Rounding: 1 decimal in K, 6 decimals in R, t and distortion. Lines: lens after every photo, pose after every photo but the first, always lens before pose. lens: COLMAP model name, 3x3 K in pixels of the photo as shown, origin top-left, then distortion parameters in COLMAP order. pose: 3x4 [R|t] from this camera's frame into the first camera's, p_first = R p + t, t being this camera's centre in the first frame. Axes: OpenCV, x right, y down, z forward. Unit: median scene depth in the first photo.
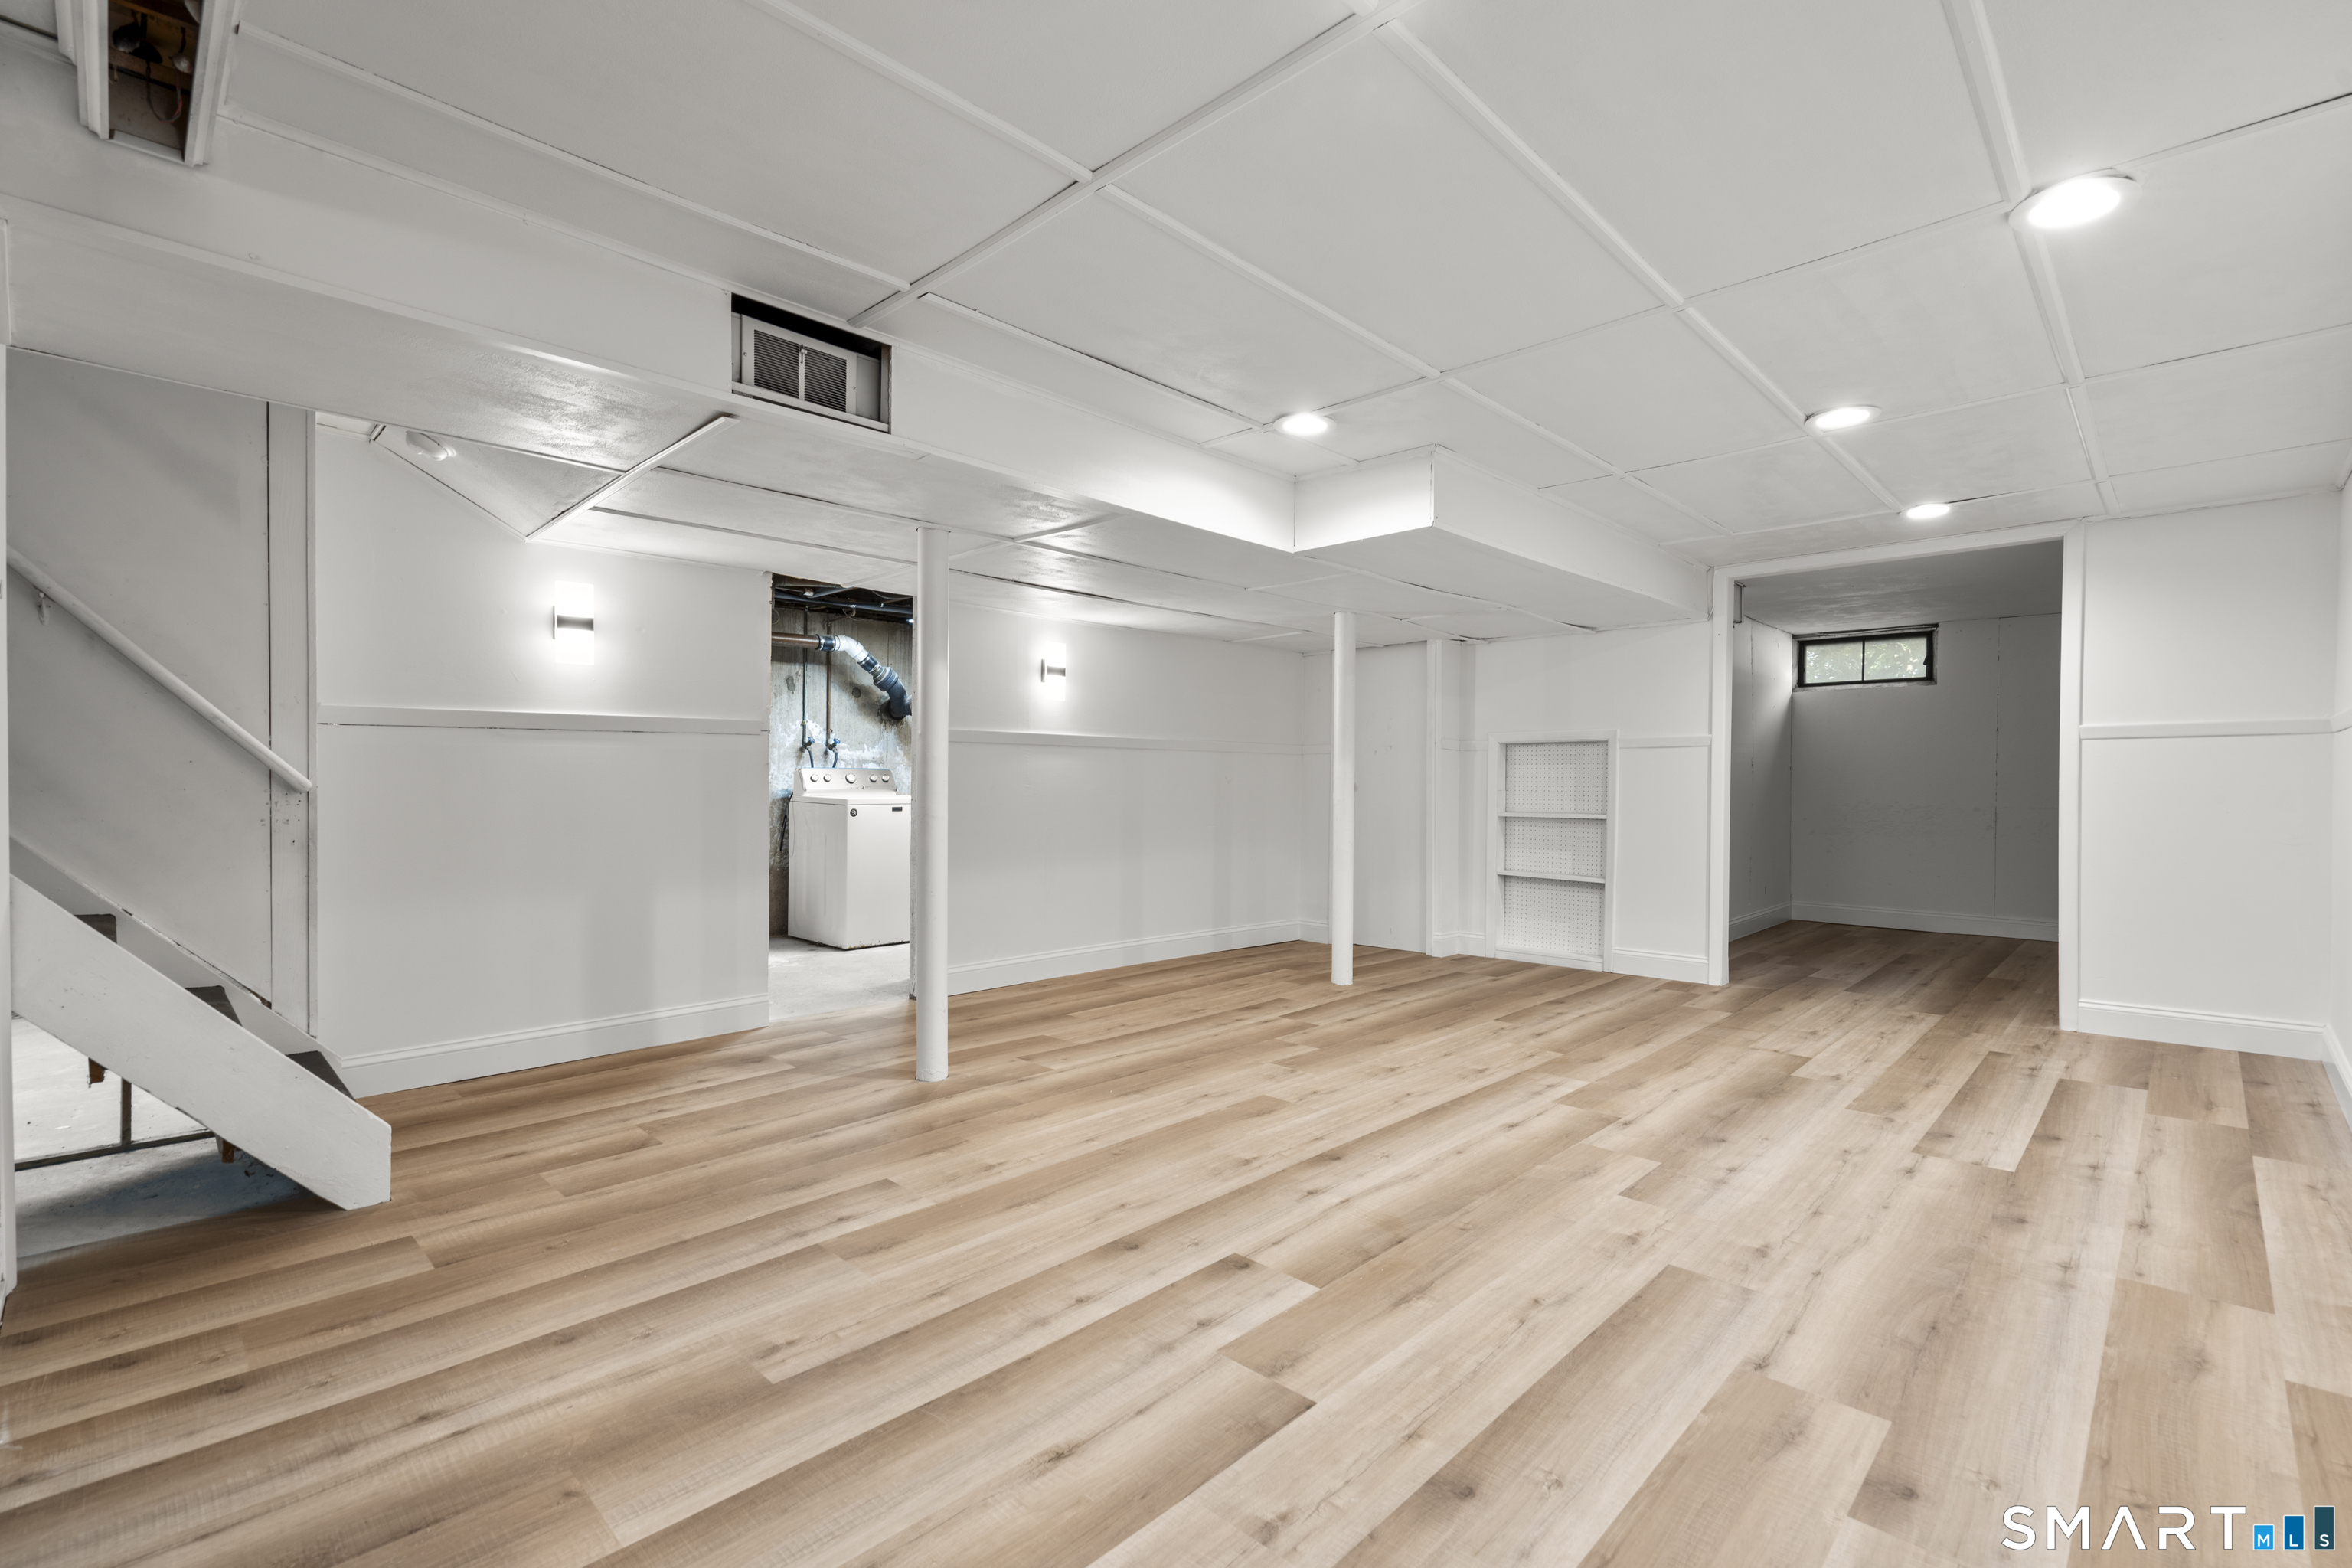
lens RADIAL K [[1052.4, 0, 1184.9], [0, 1052.4, 789.7], [0, 0, 1]] dist [-0.010438, 0.006065]
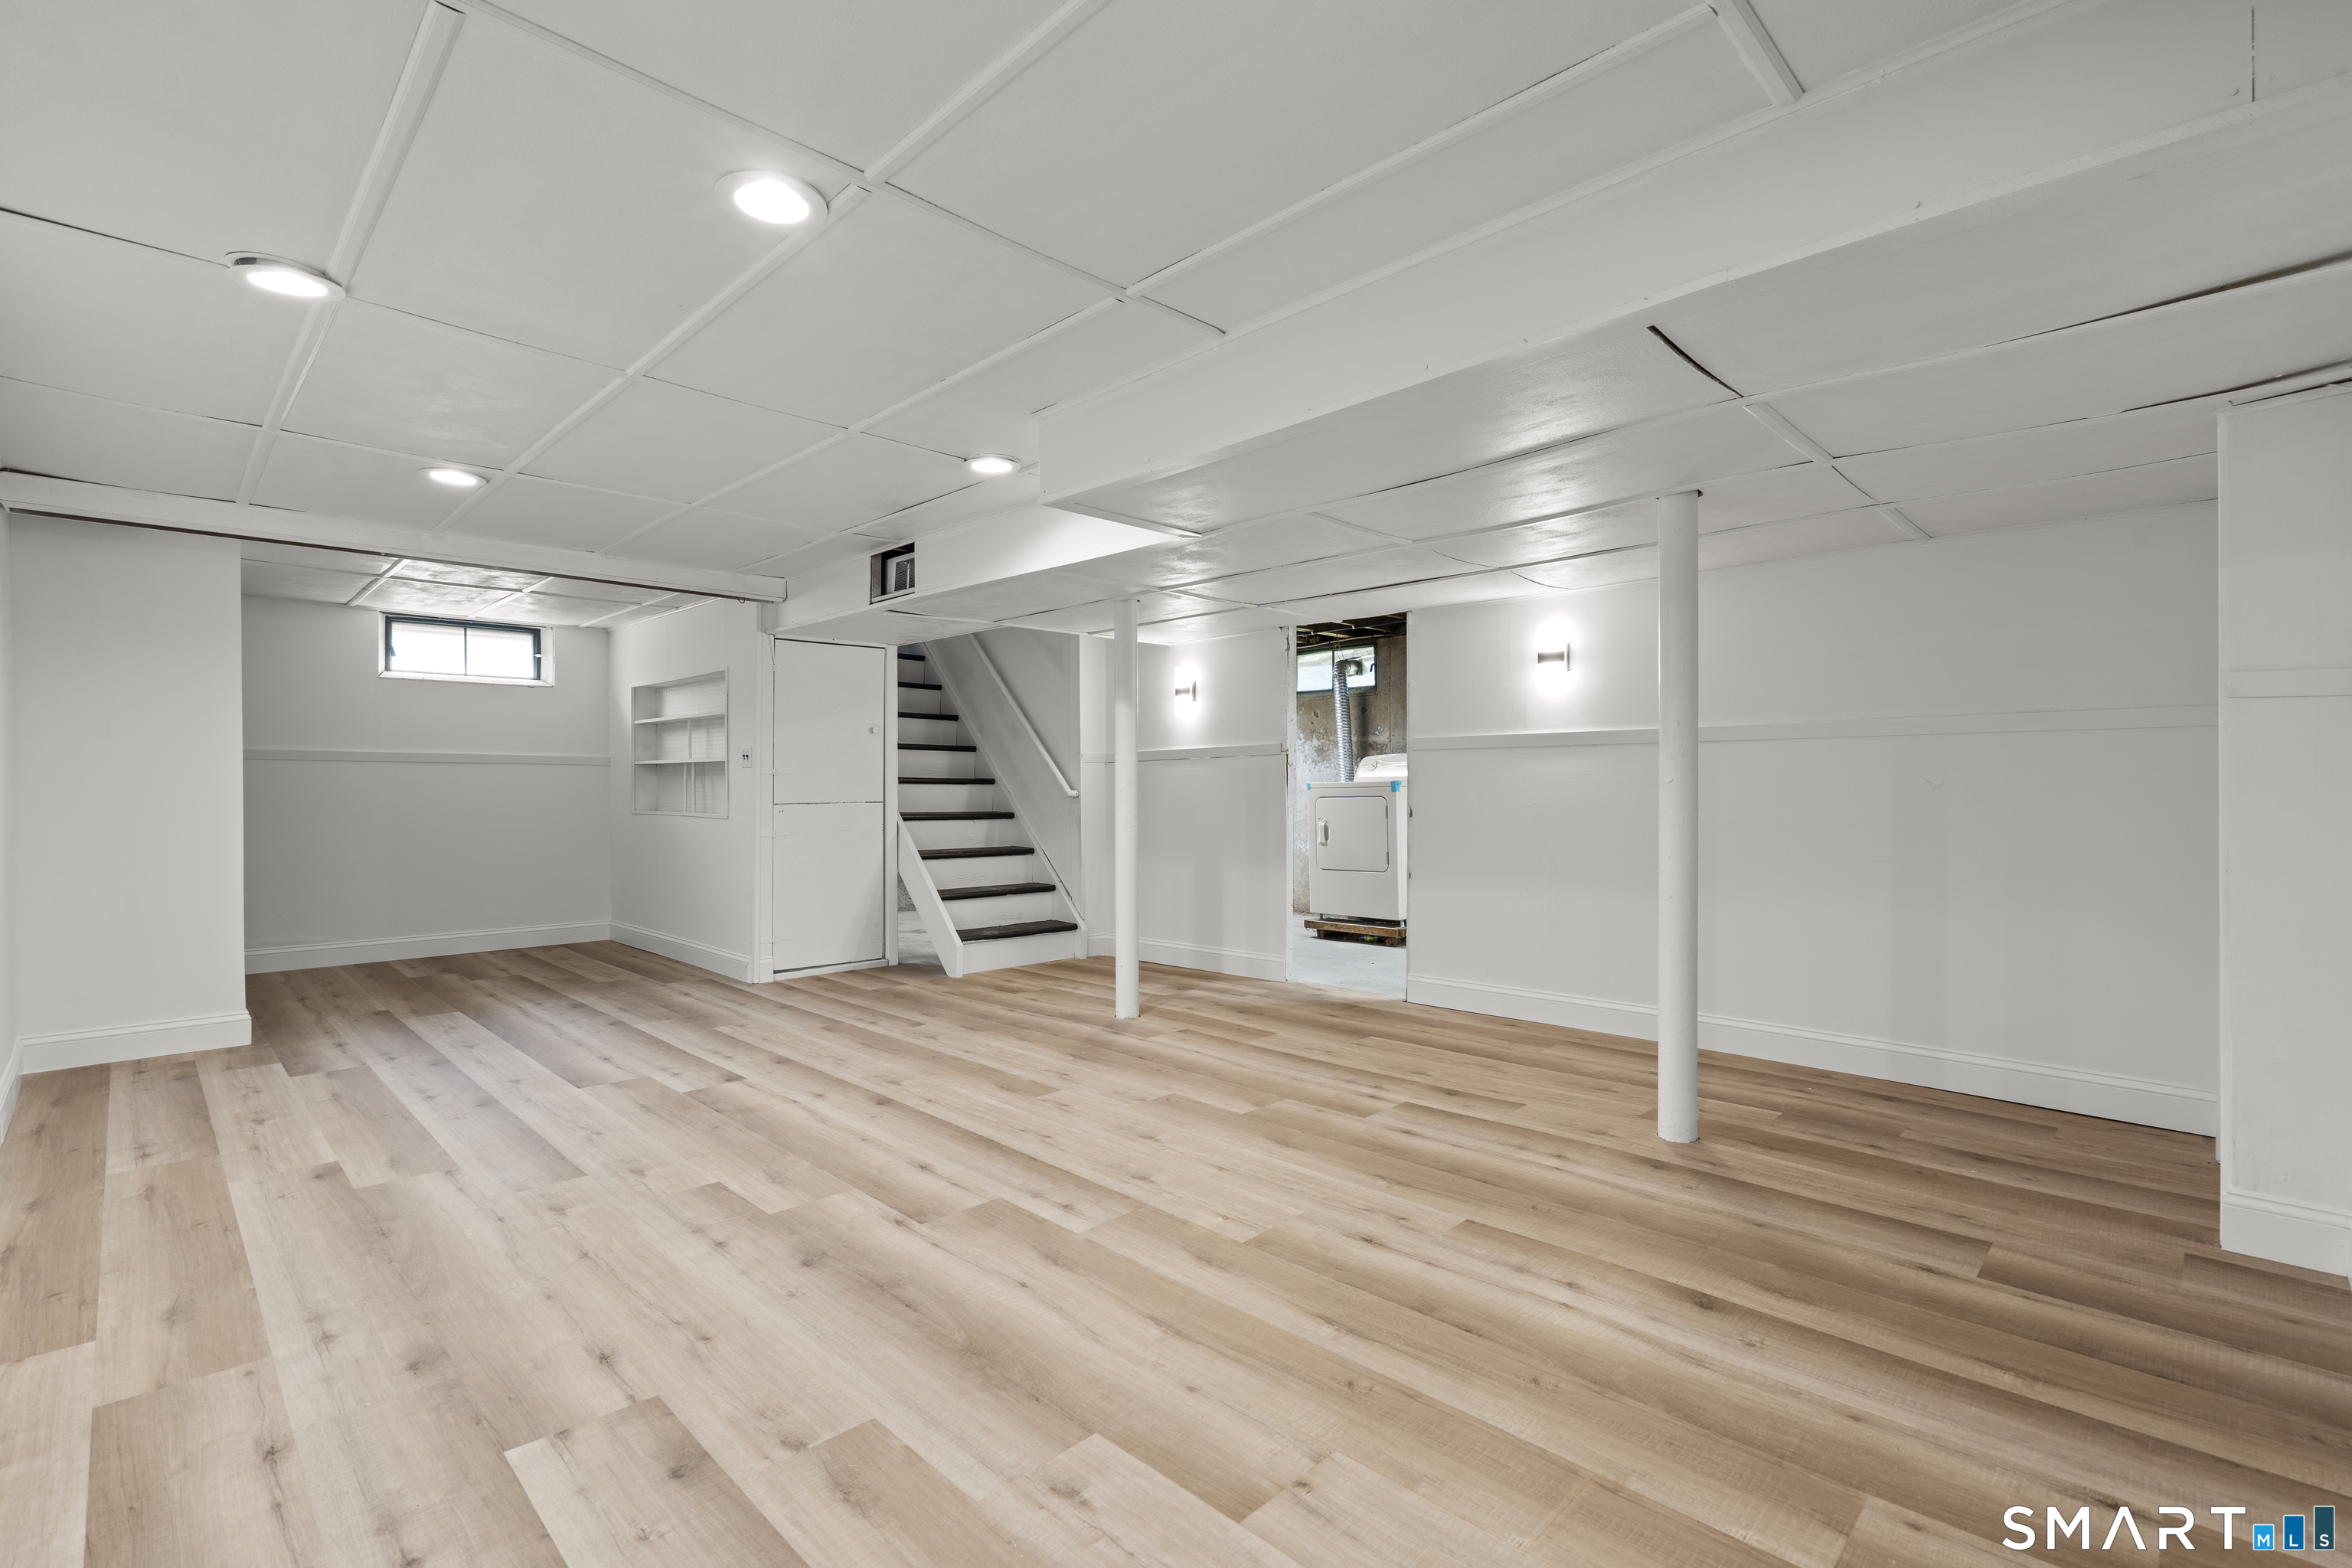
lens RADIAL K [[1052.4, 0, 1184.9], [0, 1052.4, 789.7], [0, 0, 1]] dist [-0.010438, 0.006065]
pose [[-0.010105, -0.000657, -0.999949, 1.349260], [-0.003136, 0.999995, -0.000626, -0.011849], [0.999944, 0.003129, -0.010107, 1.358209]]
